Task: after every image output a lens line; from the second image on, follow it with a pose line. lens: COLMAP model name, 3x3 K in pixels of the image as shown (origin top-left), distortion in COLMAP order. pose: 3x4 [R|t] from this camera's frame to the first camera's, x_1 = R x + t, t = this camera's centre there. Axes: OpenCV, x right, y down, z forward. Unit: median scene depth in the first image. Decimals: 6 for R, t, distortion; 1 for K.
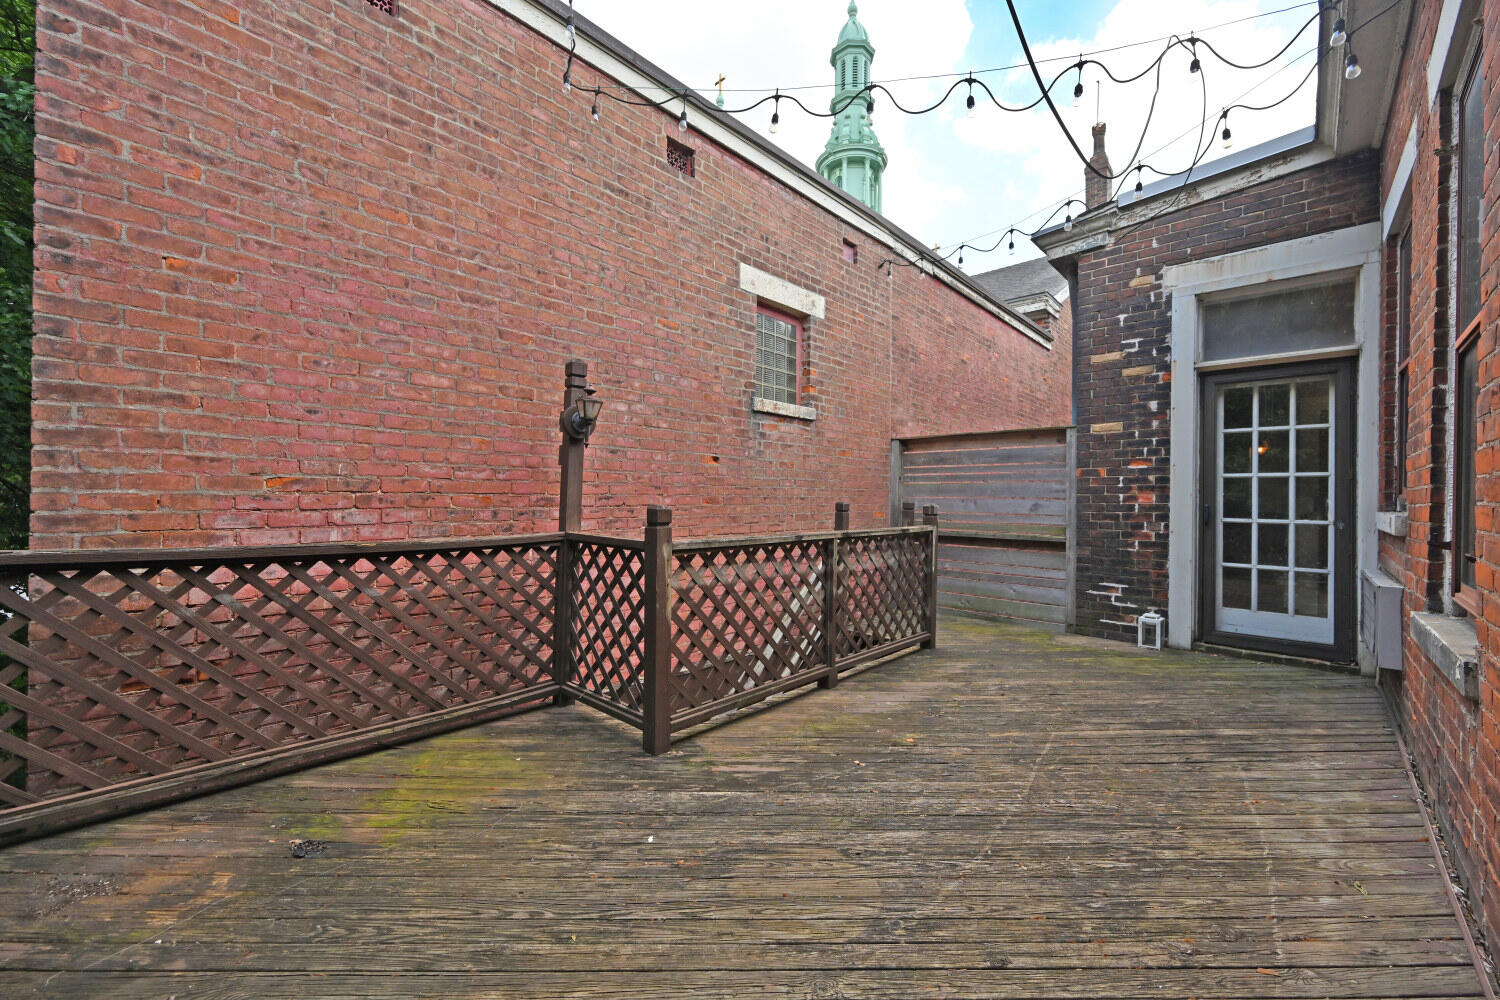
lens RADIAL K [[601.9, 0, 751.5], [0, 601.9, 495.4], [0, 0, 1]] dist [-0.001651, 0.000158]
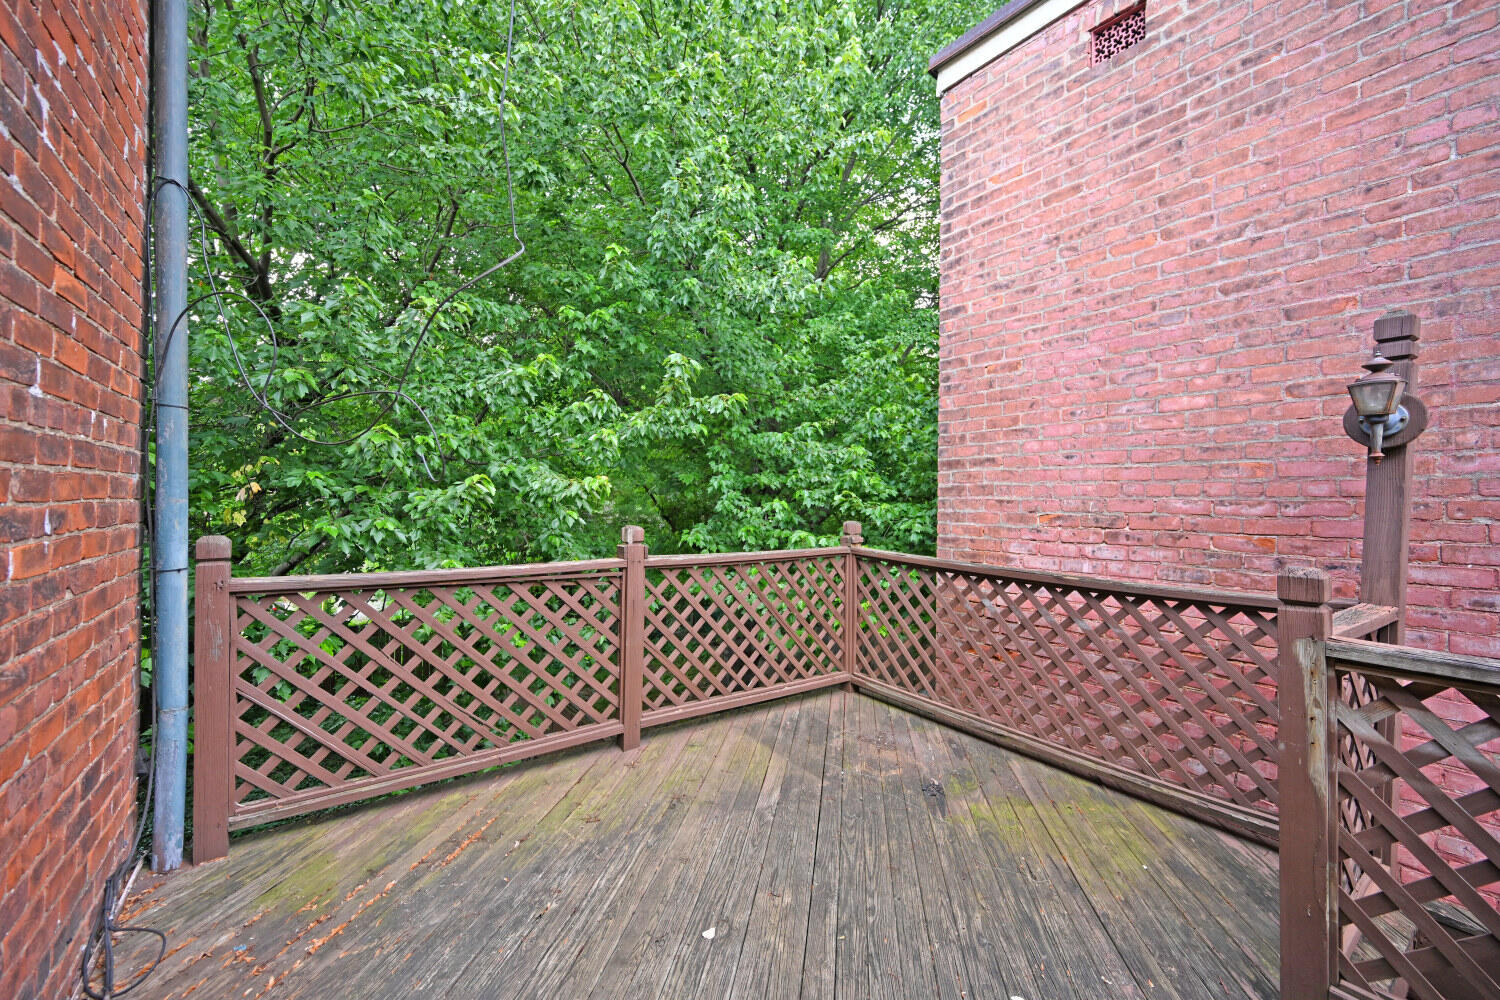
lens RADIAL K [[601.9, 0, 751.5], [0, 601.9, 495.4], [0, 0, 1]] dist [-0.001651, 0.000158]
pose [[-0.205549, -0.021147, -0.978418, 0.501757], [-0.010665, 0.999756, -0.019367, -0.036221], [0.978589, 0.006454, -0.205724, 0.625893]]
